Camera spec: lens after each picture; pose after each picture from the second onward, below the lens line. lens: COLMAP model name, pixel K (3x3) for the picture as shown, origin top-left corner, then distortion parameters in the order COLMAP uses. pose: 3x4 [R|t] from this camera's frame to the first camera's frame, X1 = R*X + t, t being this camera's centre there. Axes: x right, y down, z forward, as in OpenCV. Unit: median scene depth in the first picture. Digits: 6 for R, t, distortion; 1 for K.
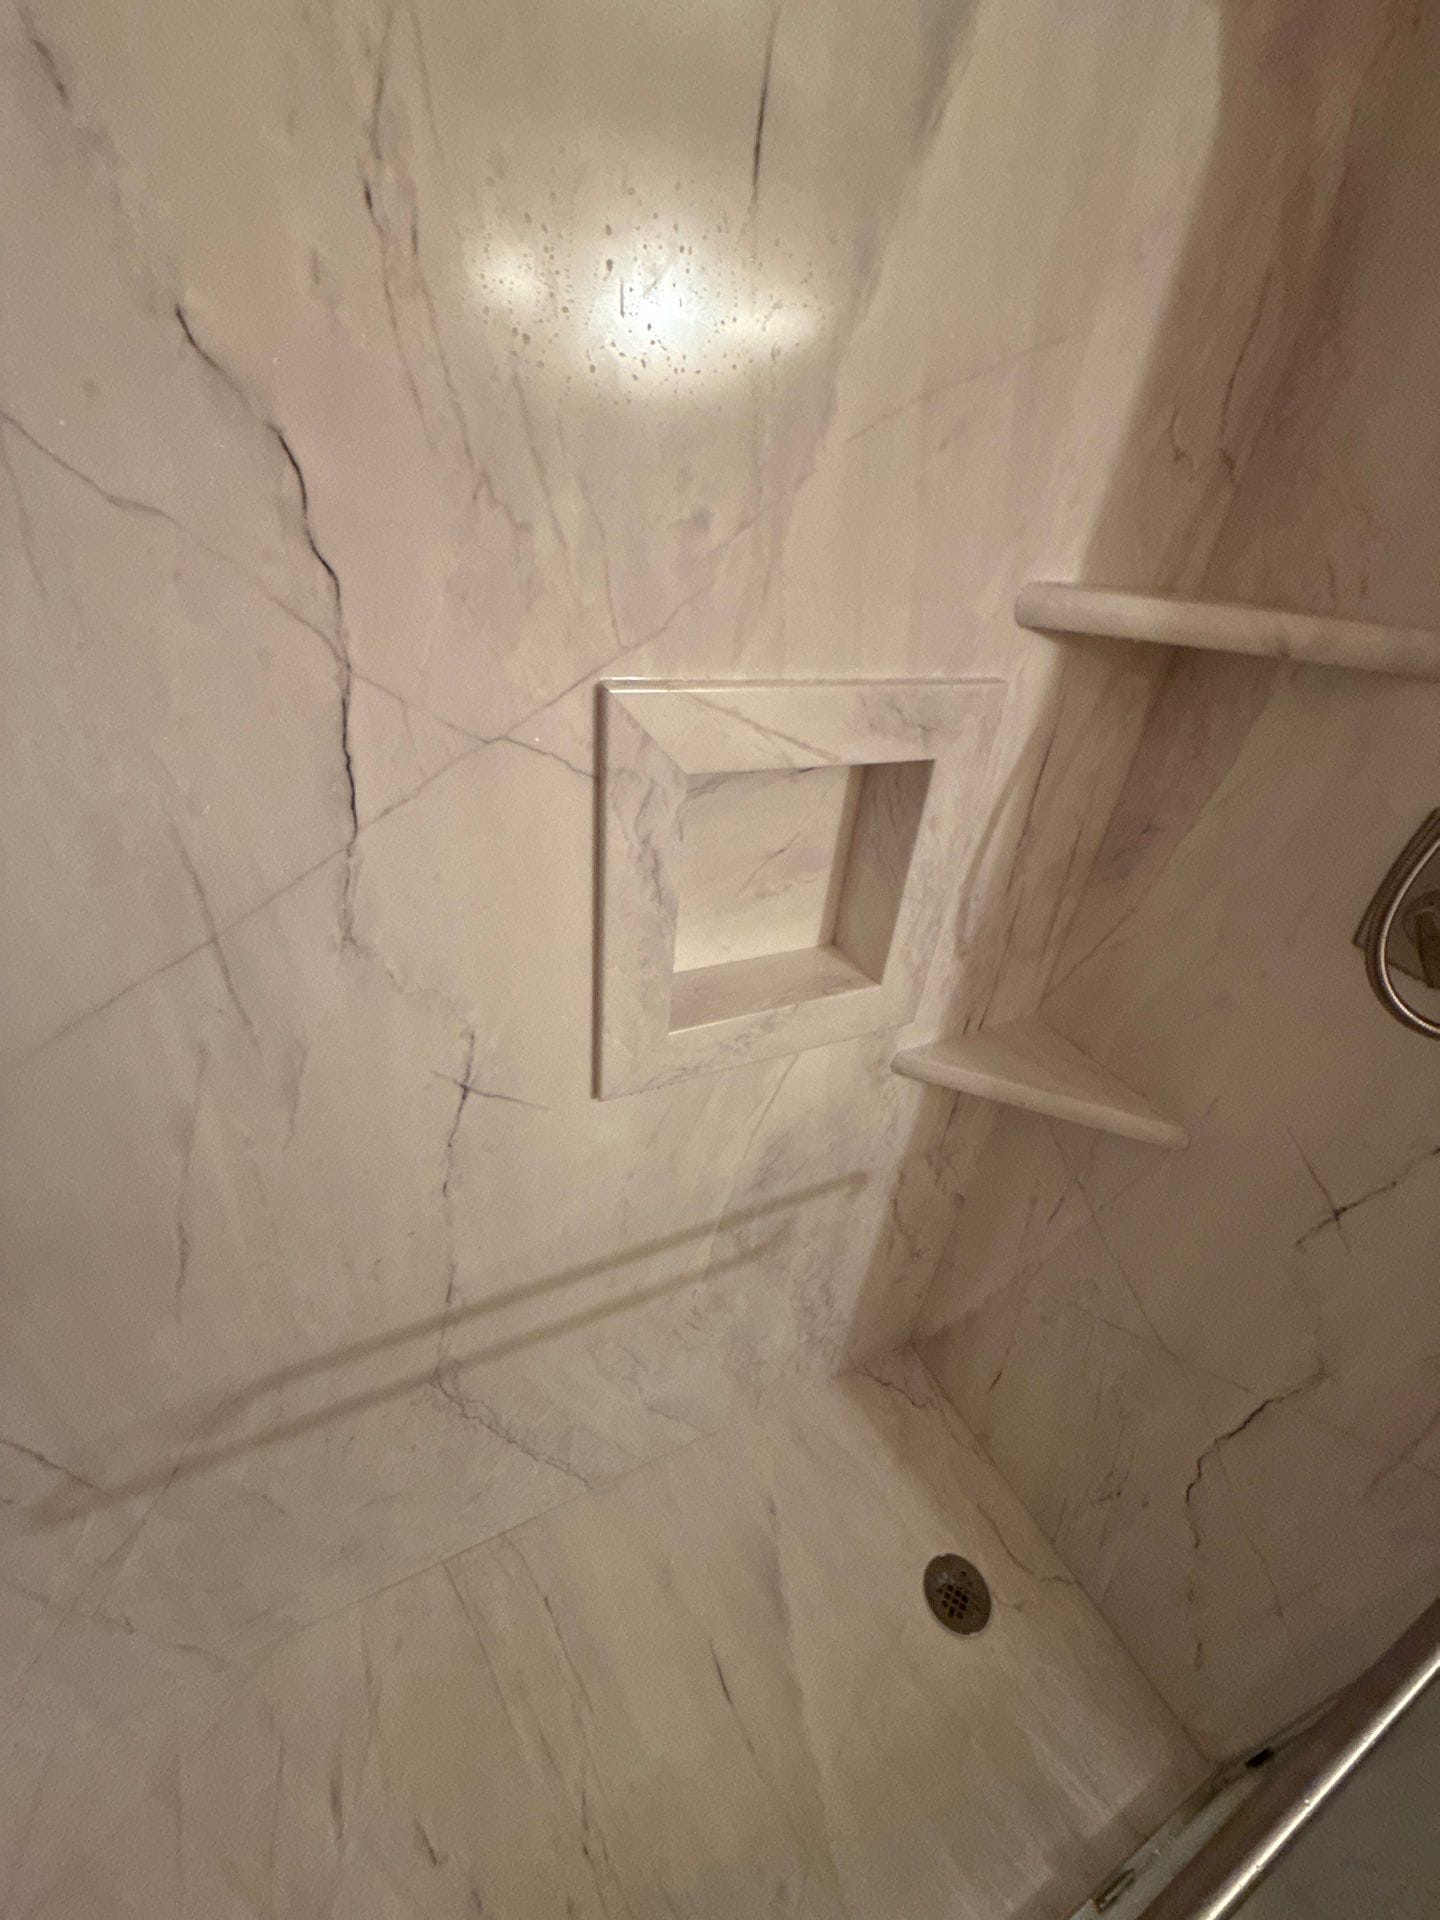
lens RADIAL K [[764.3, 0, 715.0], [0, 764.3, 958.4], [0, 0, 1]] dist [-0.001414, -0.000270]
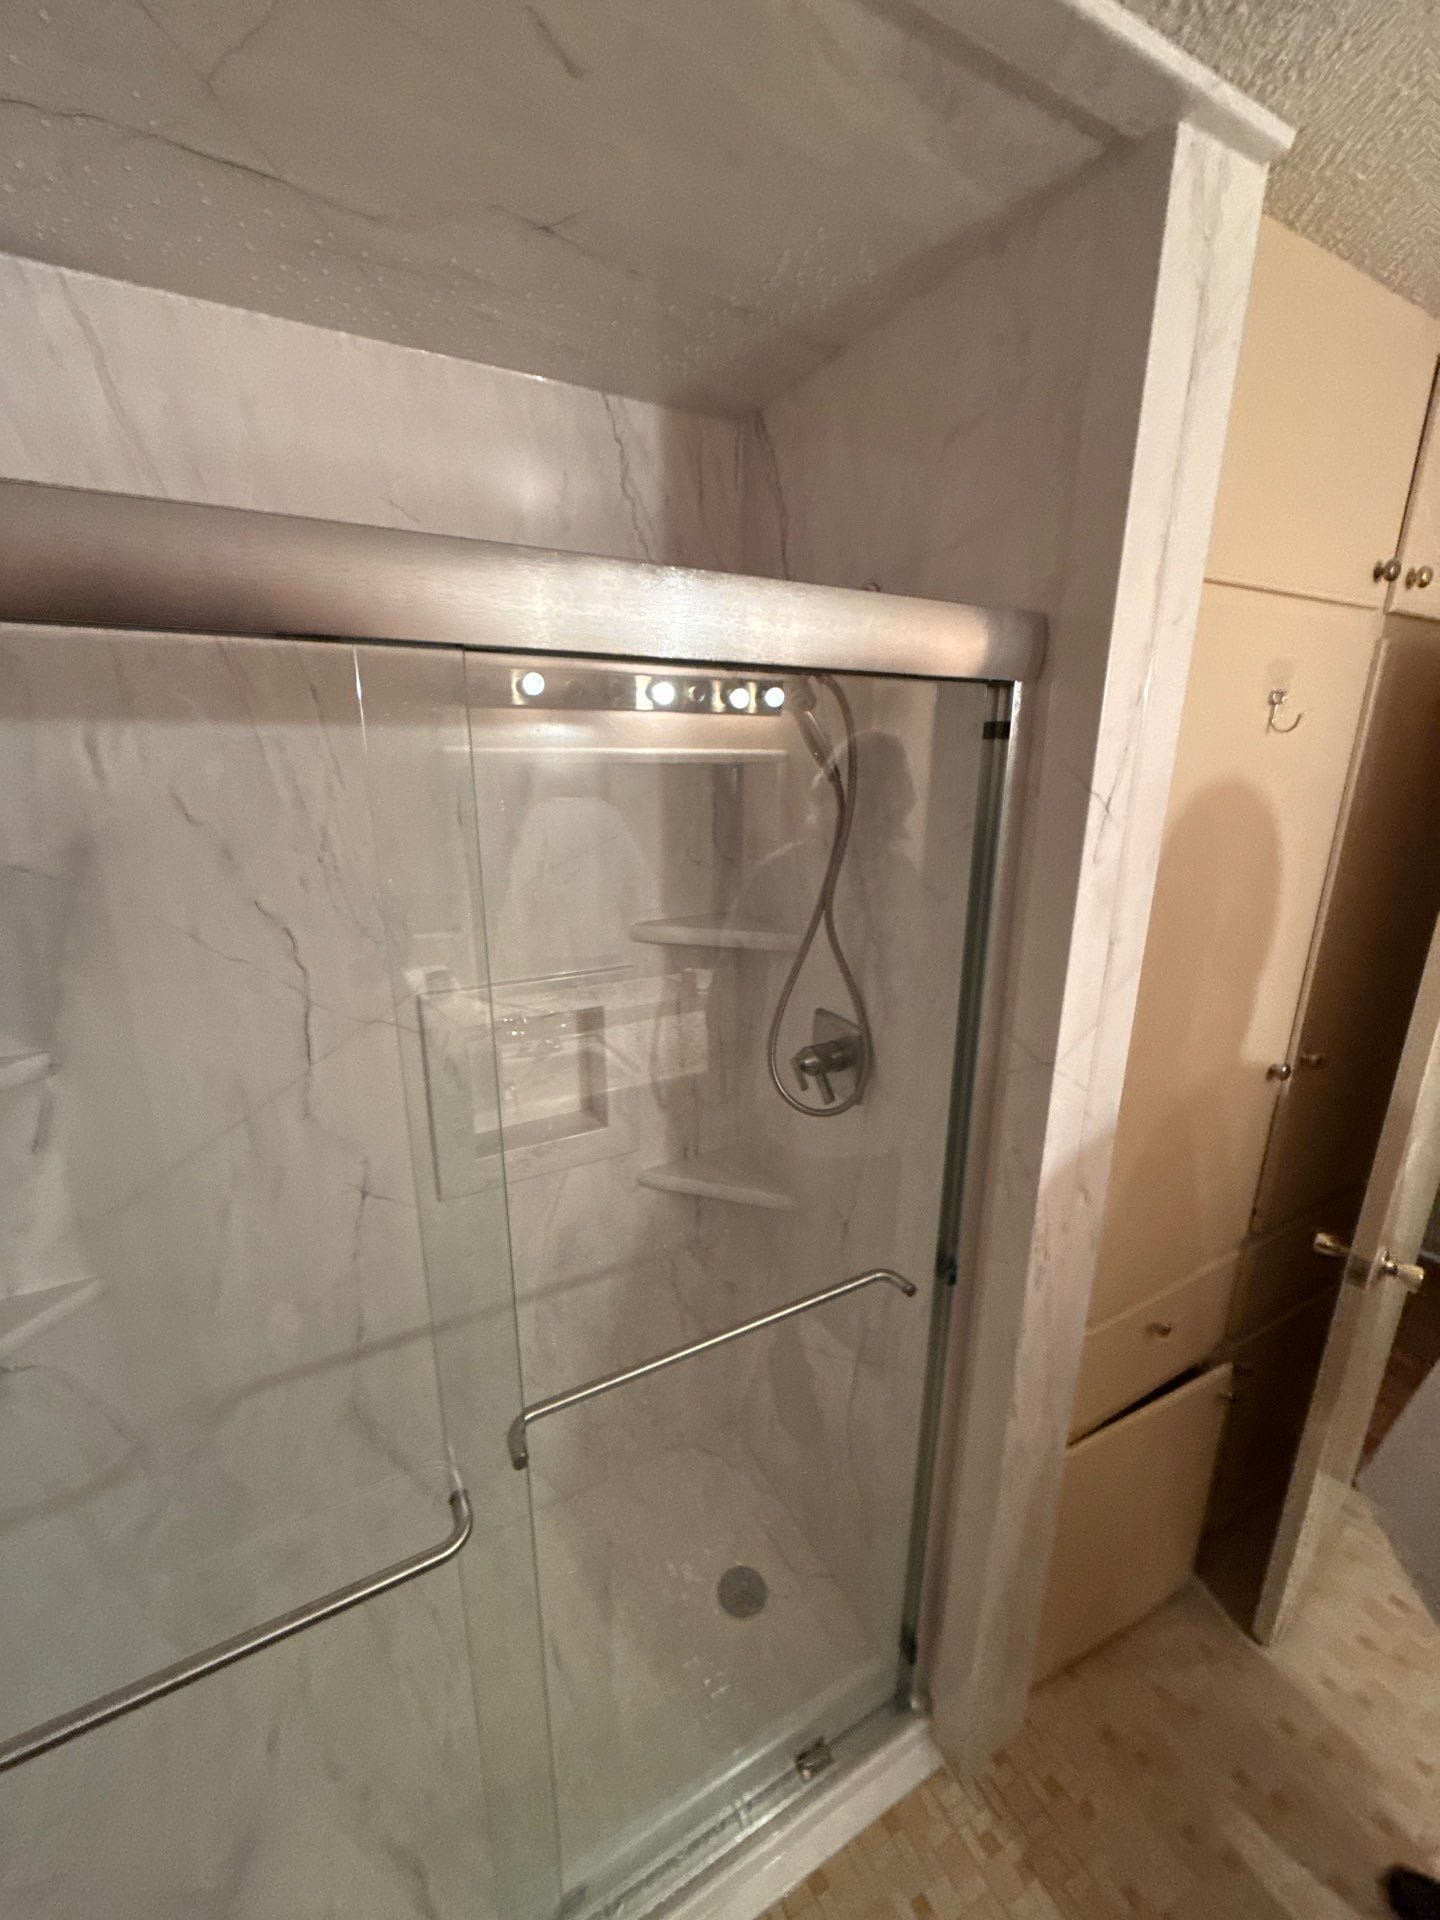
lens RADIAL K [[764.3, 0, 715.0], [0, 764.3, 958.4], [0, 0, 1]] dist [-0.001414, -0.000270]
pose [[0.995494, -0.094193, 0.010898, 0.594424], [0.093388, 0.954032, -0.284782, 0.233942], [0.016428, 0.284517, 0.958530, -1.019753]]
